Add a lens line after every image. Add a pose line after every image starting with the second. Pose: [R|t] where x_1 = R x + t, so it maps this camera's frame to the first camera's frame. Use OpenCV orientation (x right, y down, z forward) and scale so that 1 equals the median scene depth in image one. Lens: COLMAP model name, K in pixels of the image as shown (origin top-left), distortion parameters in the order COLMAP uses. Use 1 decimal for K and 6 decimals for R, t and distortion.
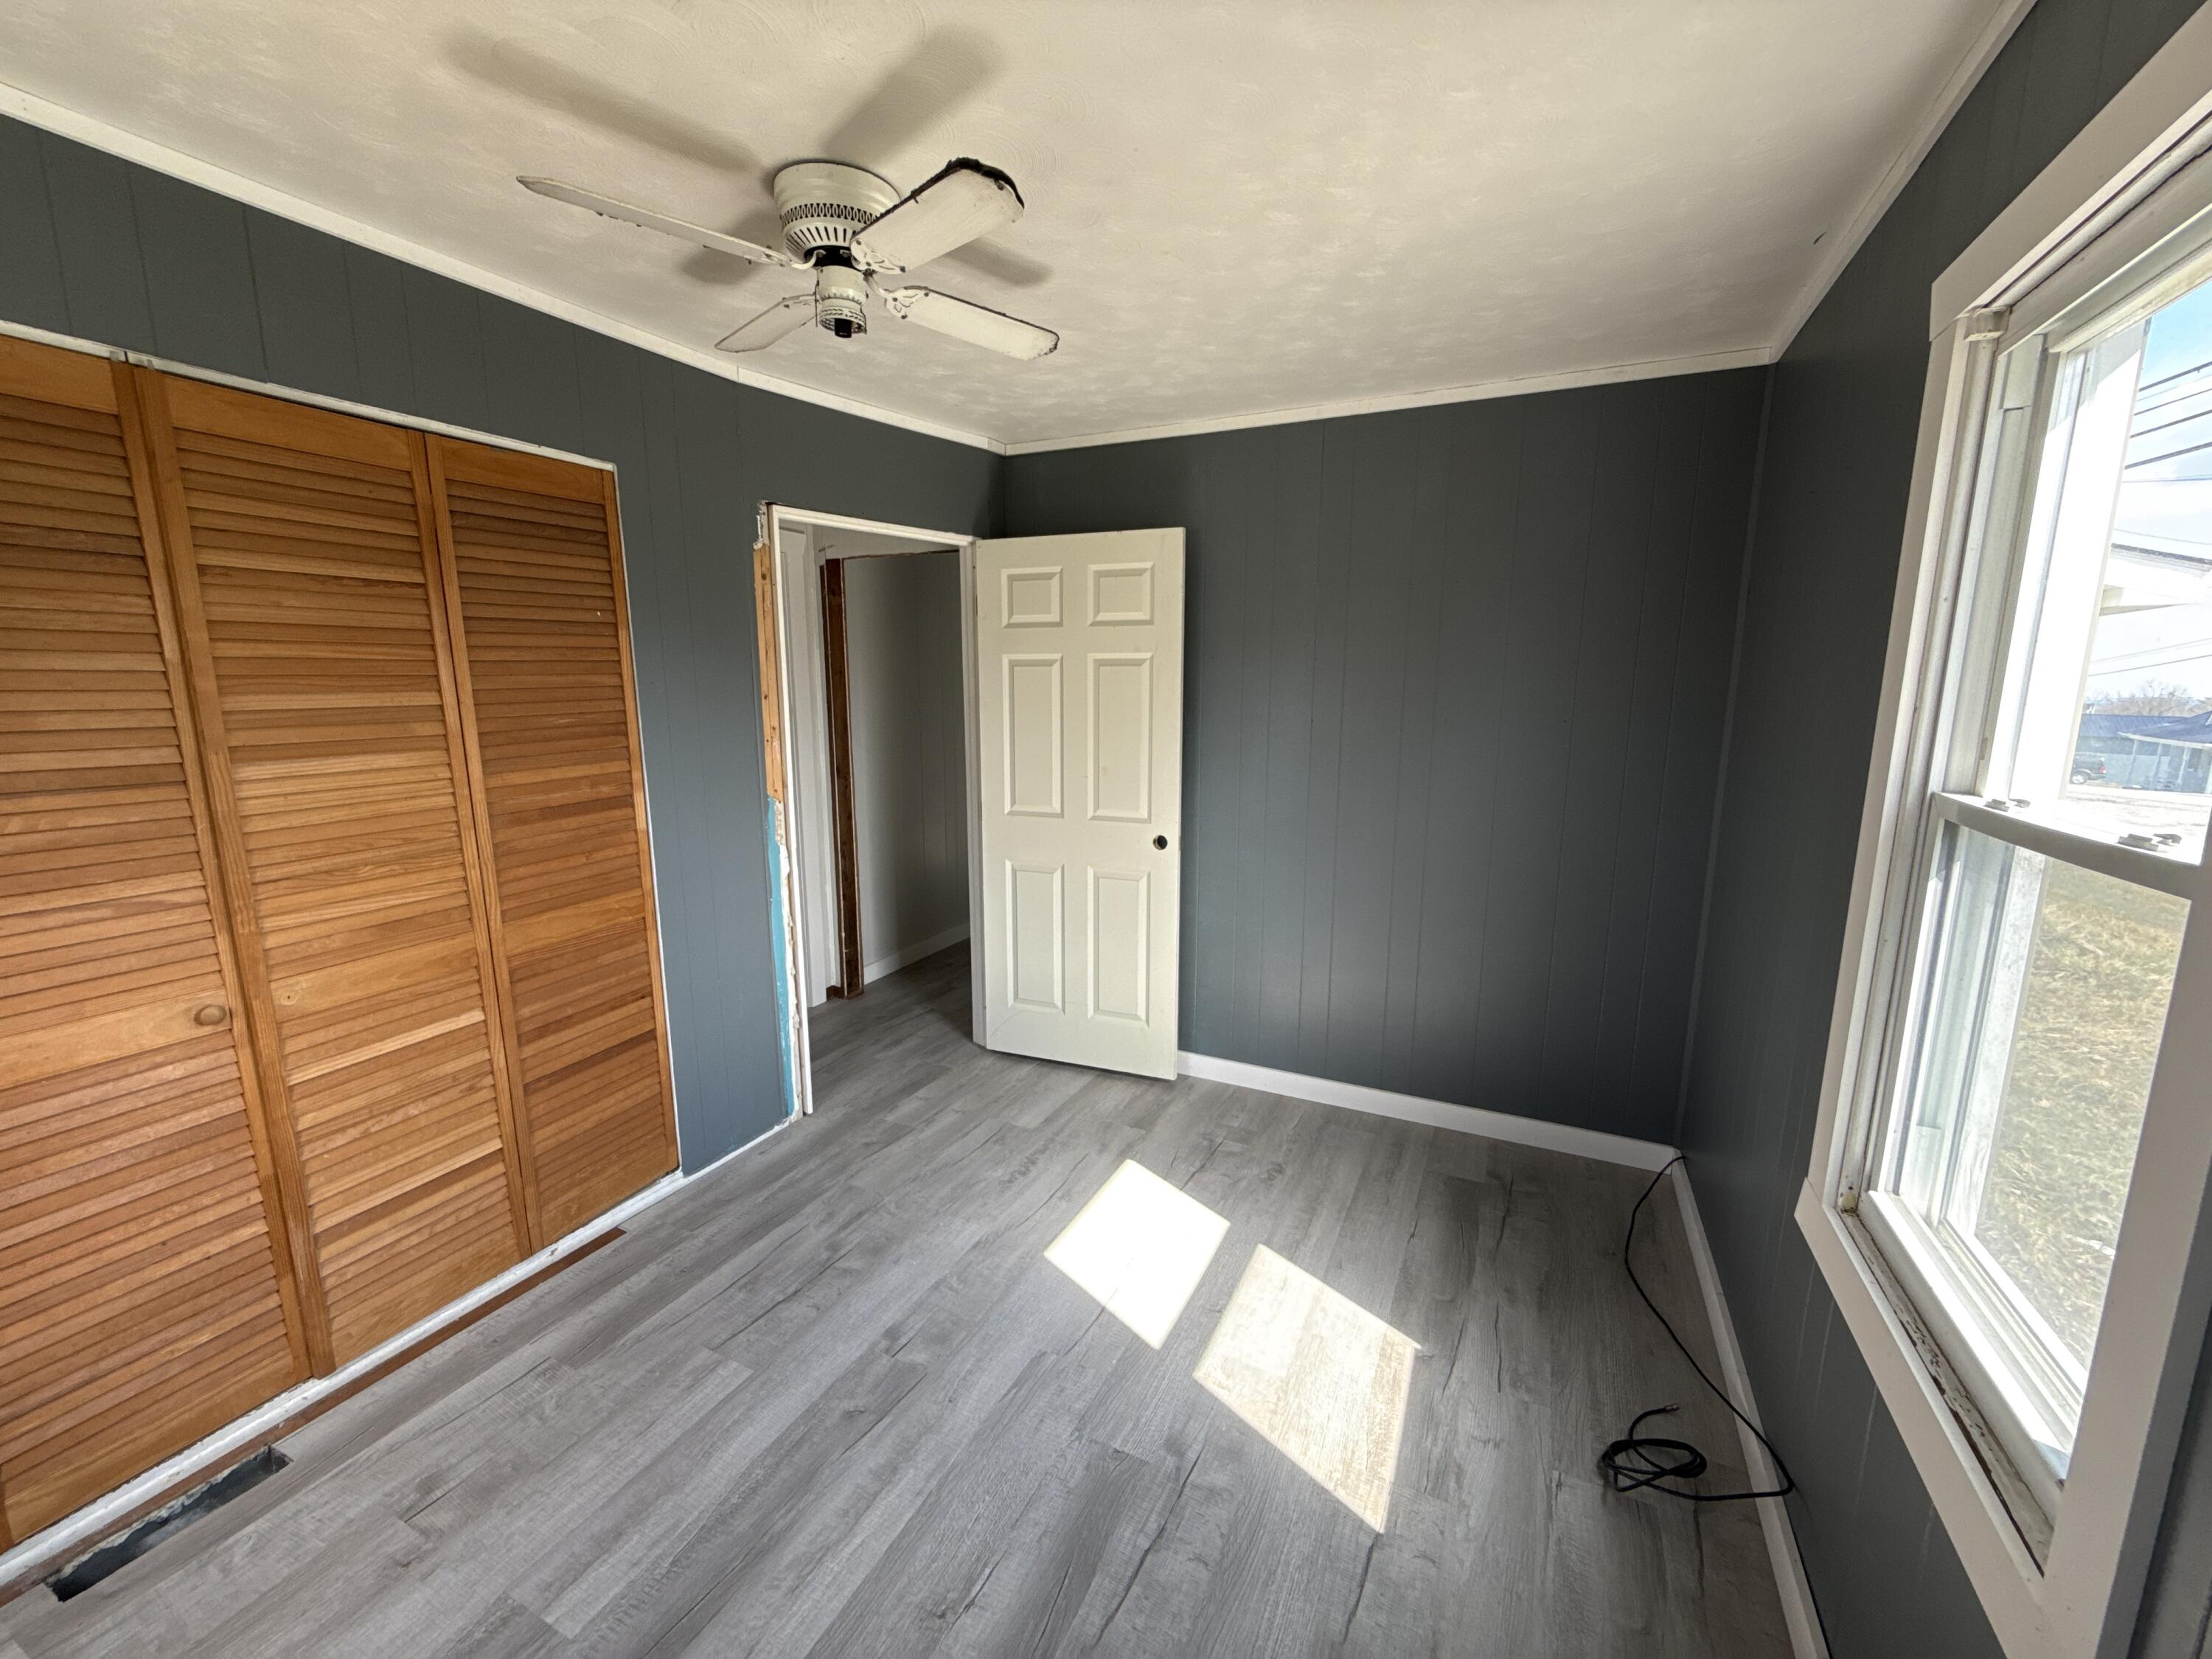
lens RADIAL K [[884.2, 0, 1108.7], [0, 884.2, 819.0], [0, 0, 1]] dist [0.003211, -0.000367]
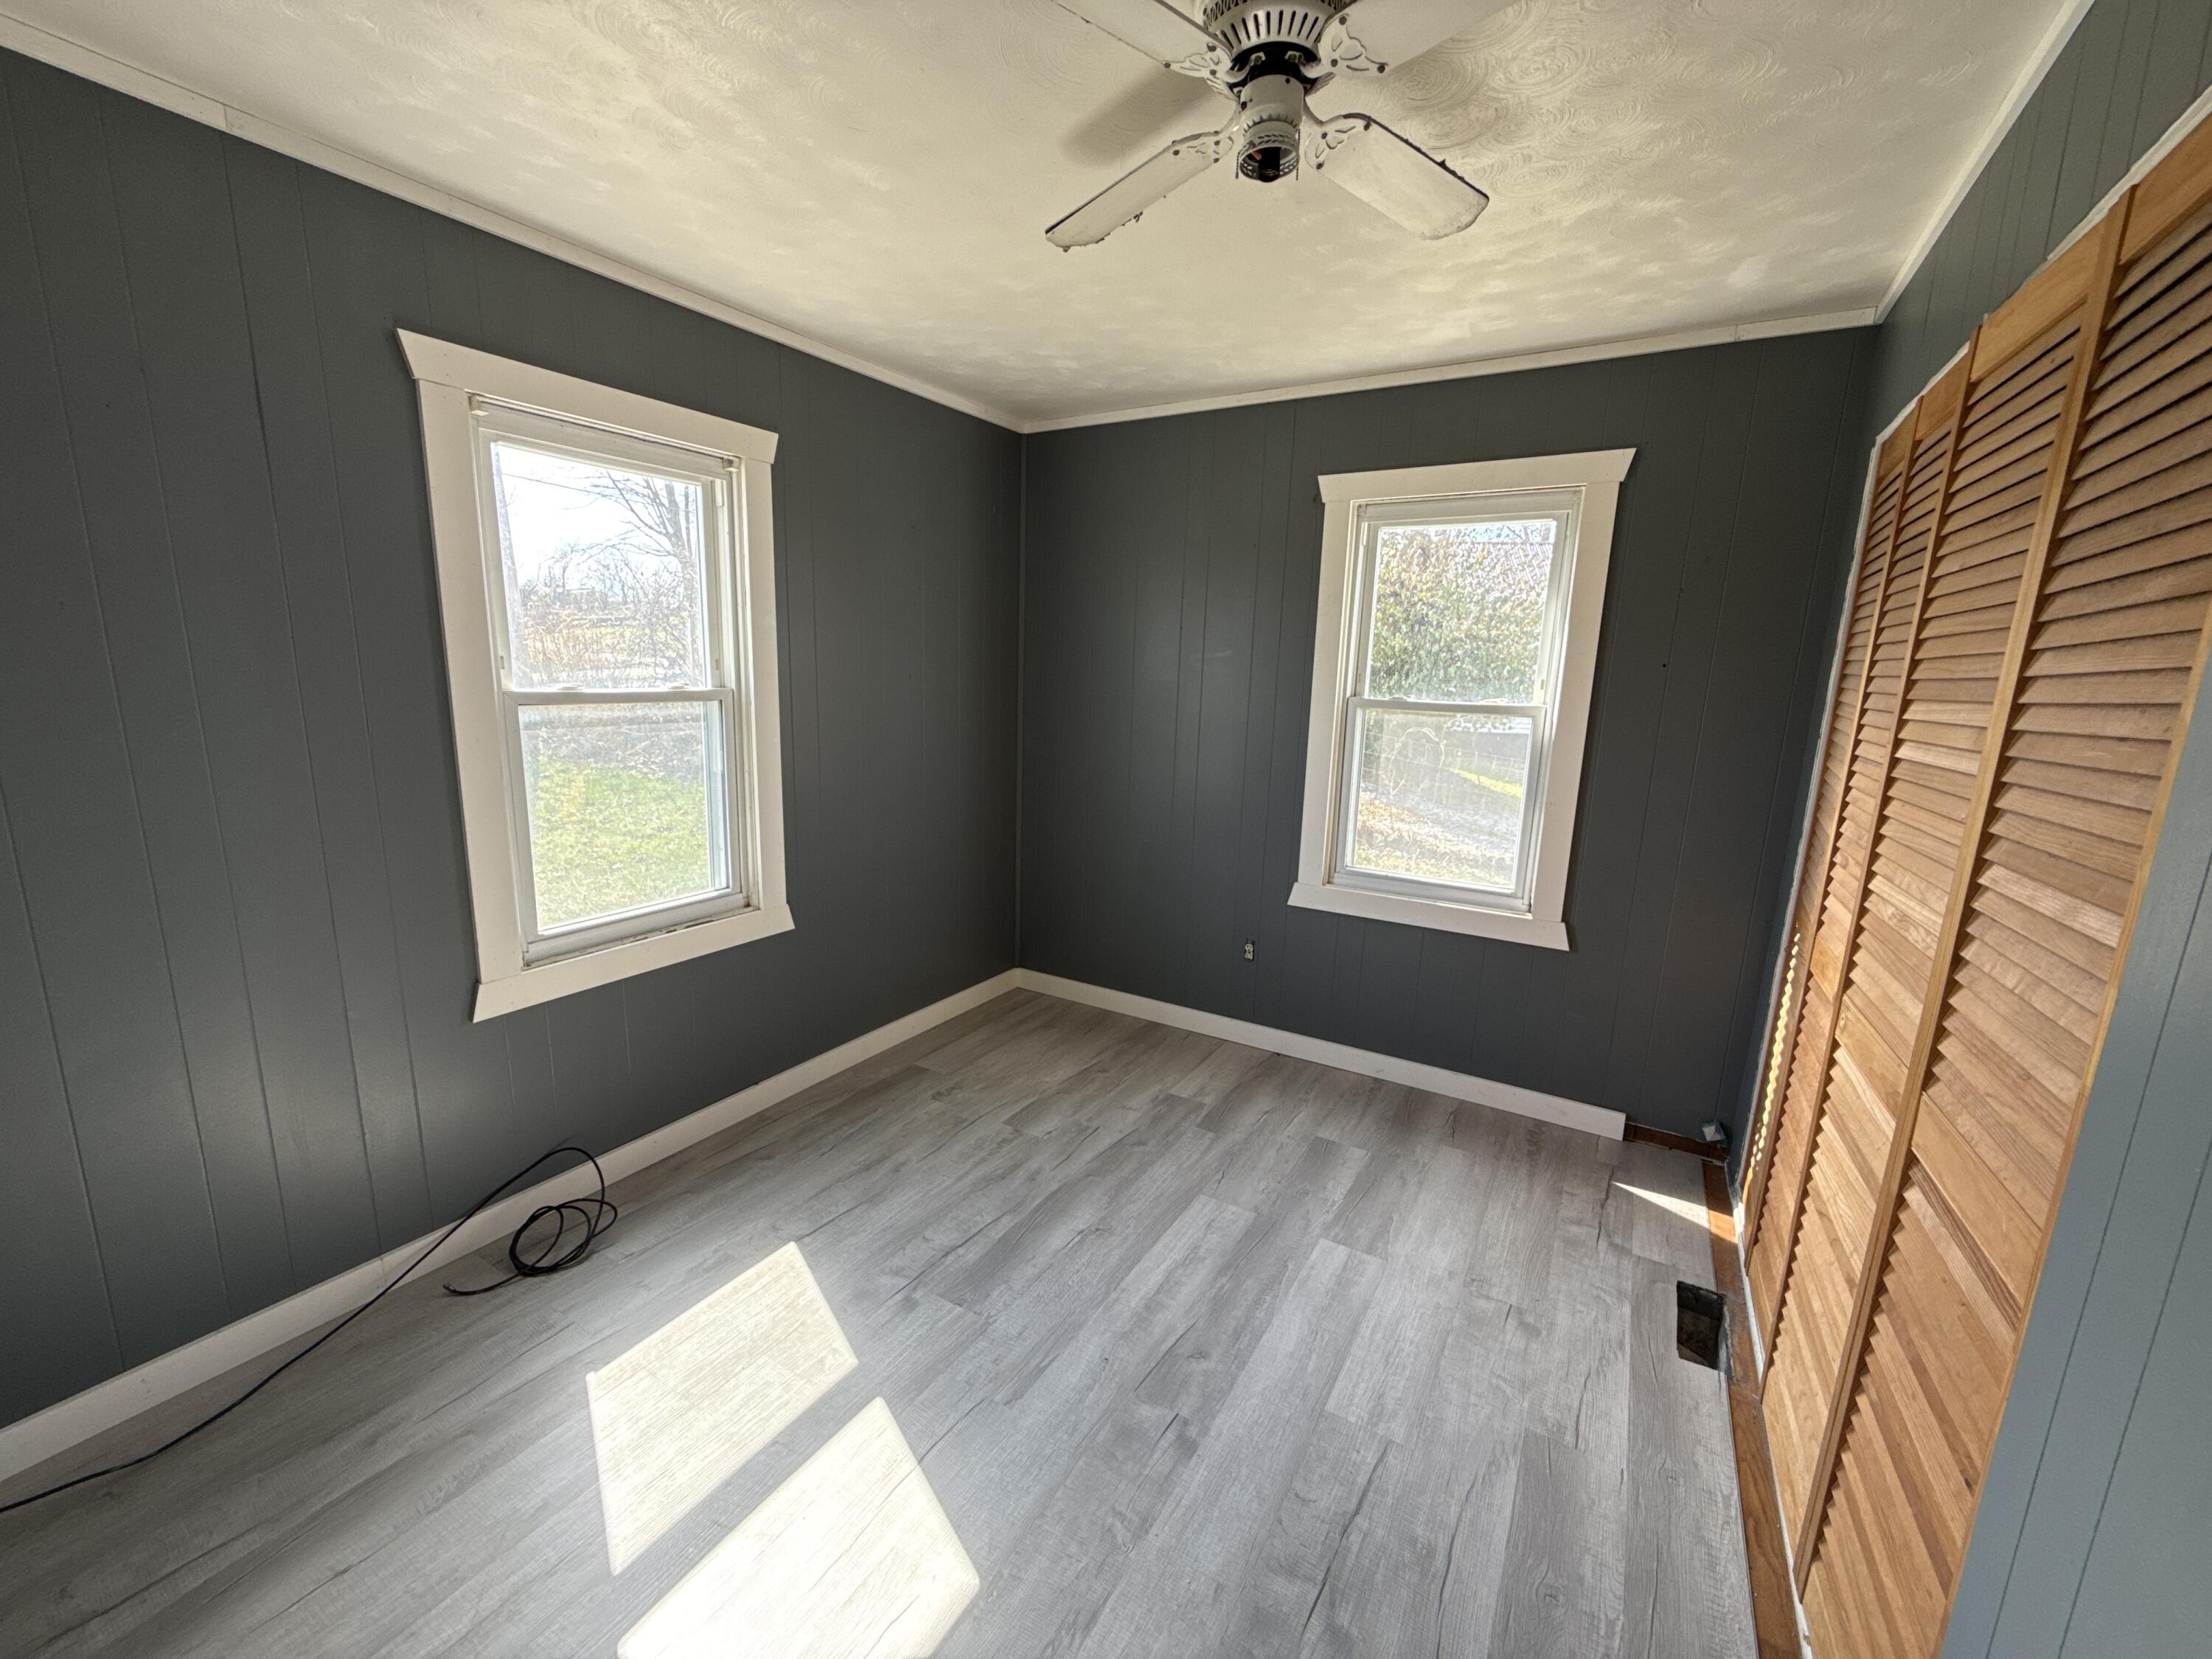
lens RADIAL K [[884.2, 0, 1099.2], [0, 884.2, 832.3], [0, 0, 1]] dist [0.003211, -0.000367]
pose [[-0.994394, -0.052366, 0.091862, -0.244066], [-0.018461, 0.941393, 0.336807, -0.260024], [-0.104116, 0.333223, -0.937082, 1.842863]]
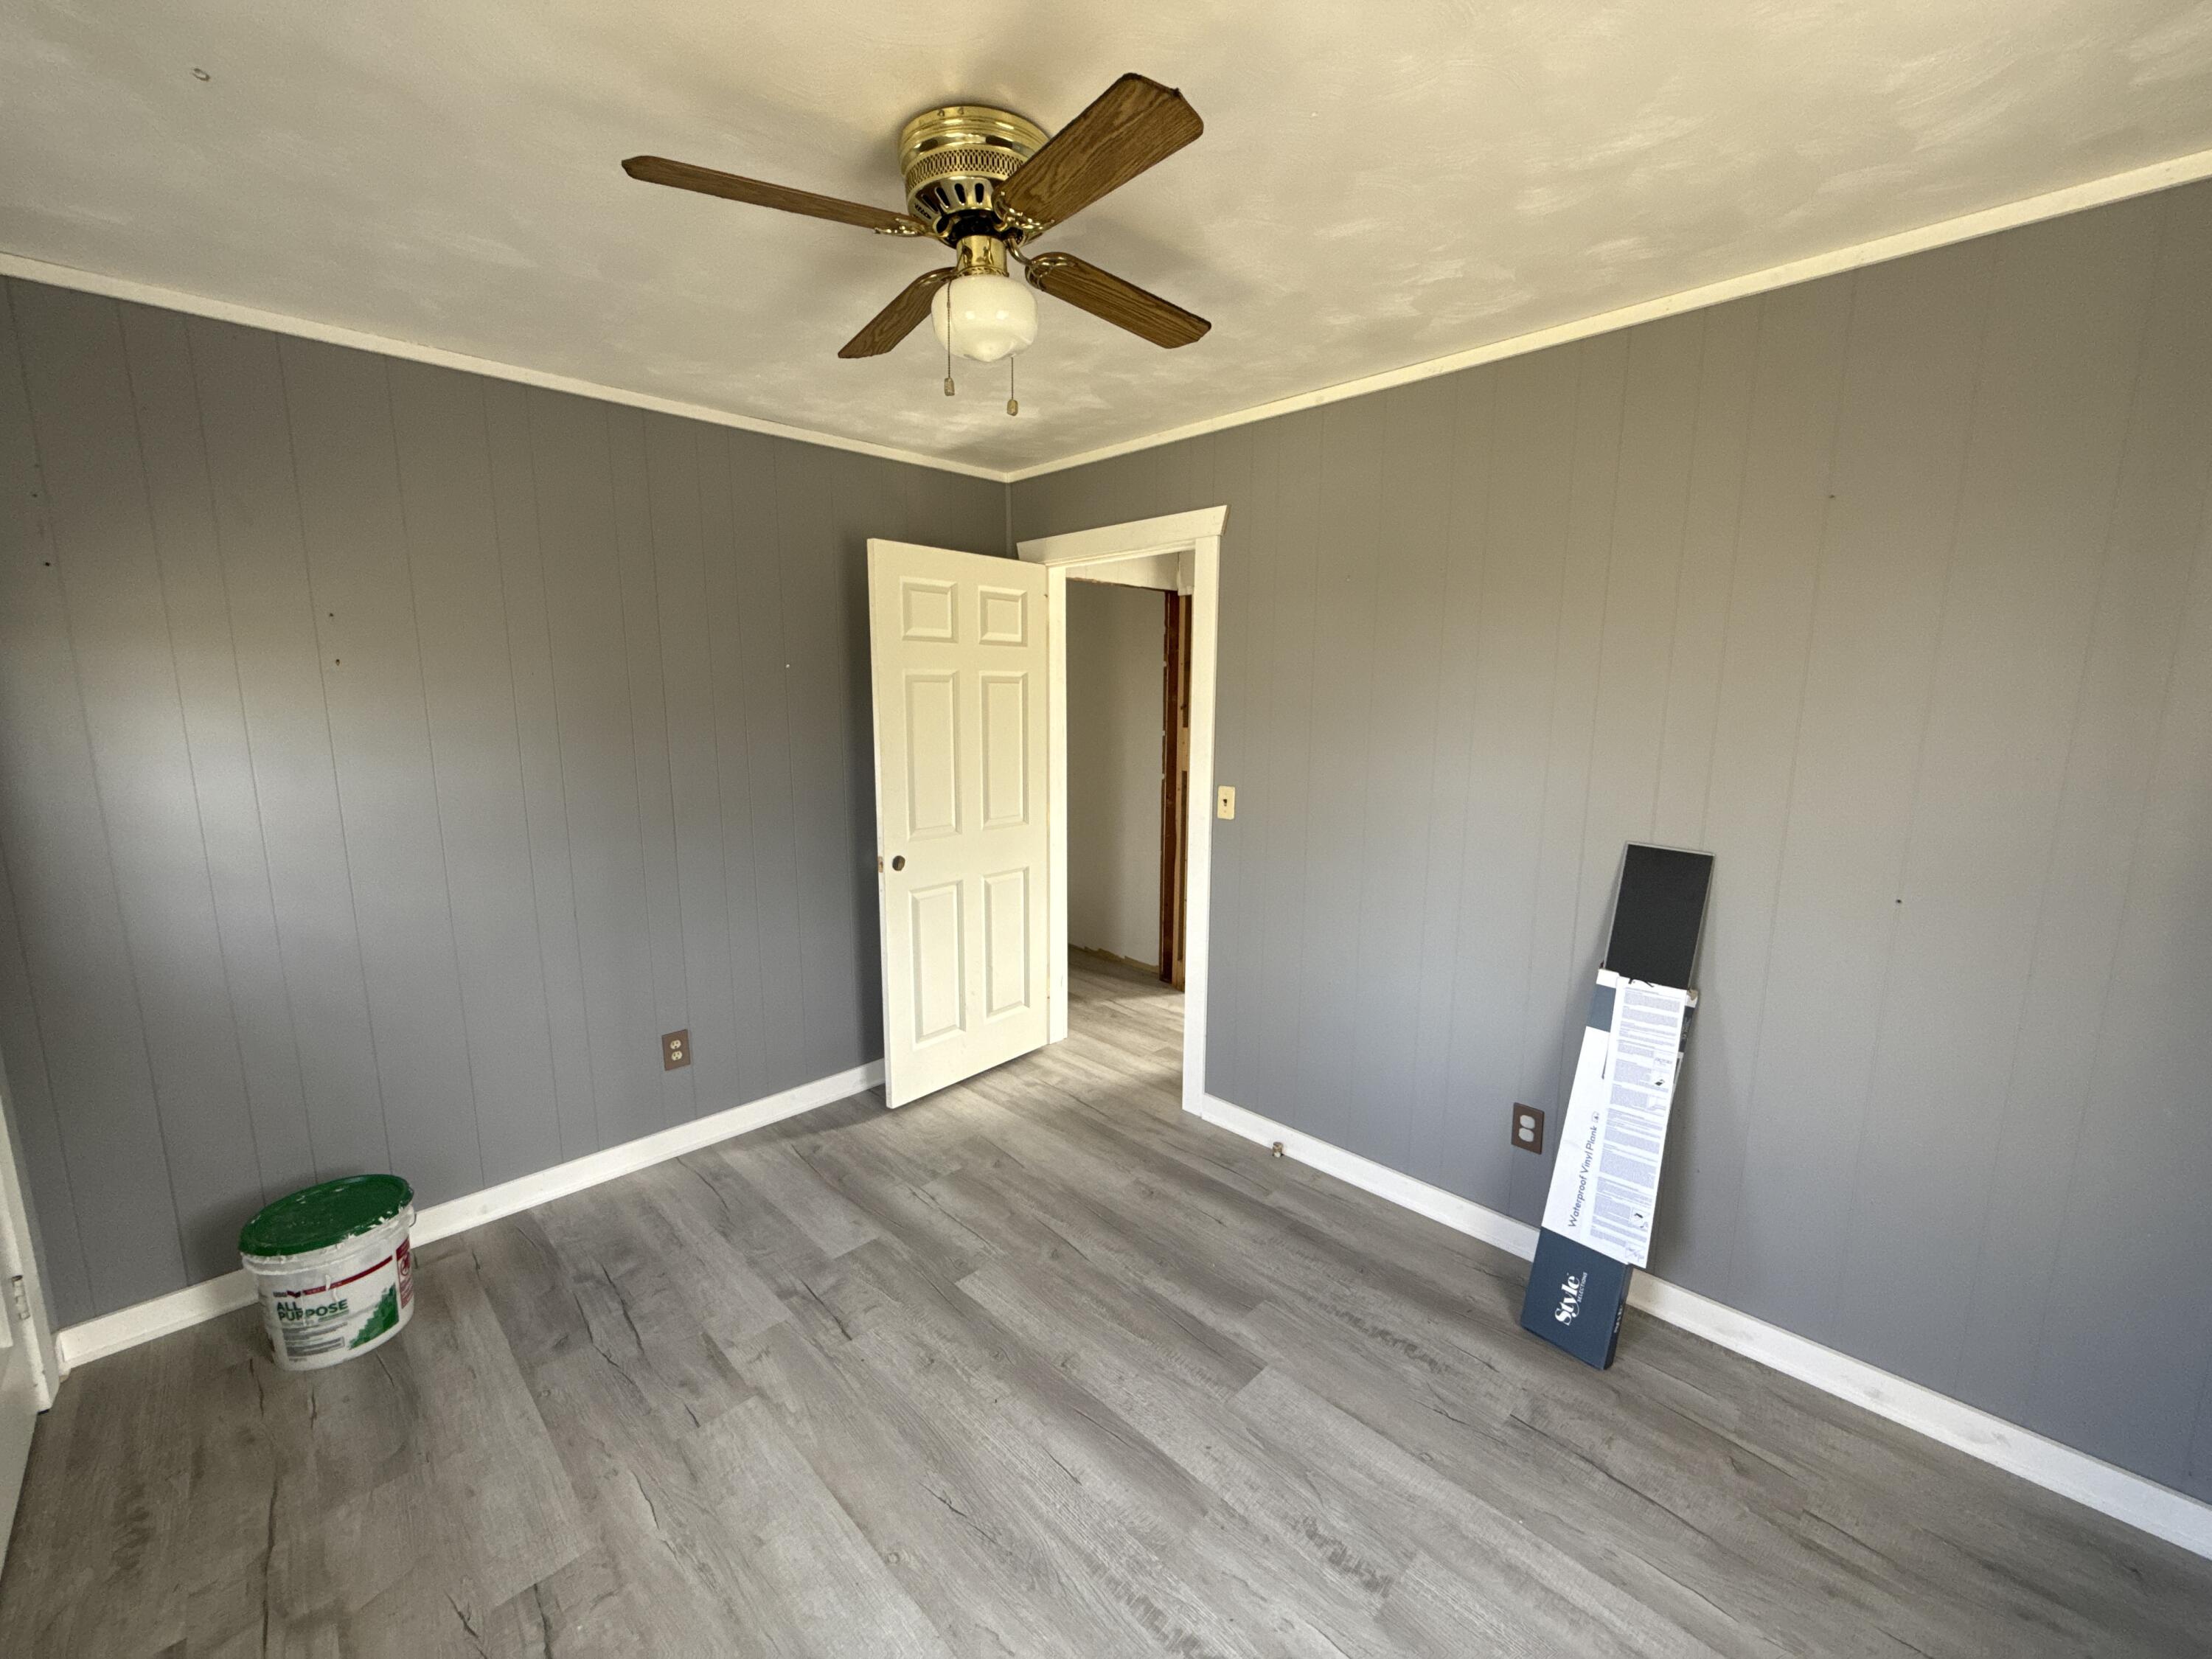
lens RADIAL K [[884.2, 0, 1103.7], [0, 884.2, 849.1], [0, 0, 1]] dist [0.003211, -0.000367]
pose [[0.349548, -0.163882, 0.922475, -1.011058], [0.146962, 0.981986, 0.118767, -0.082479], [-0.925321, 0.094054, 0.367335, 0.507768]]
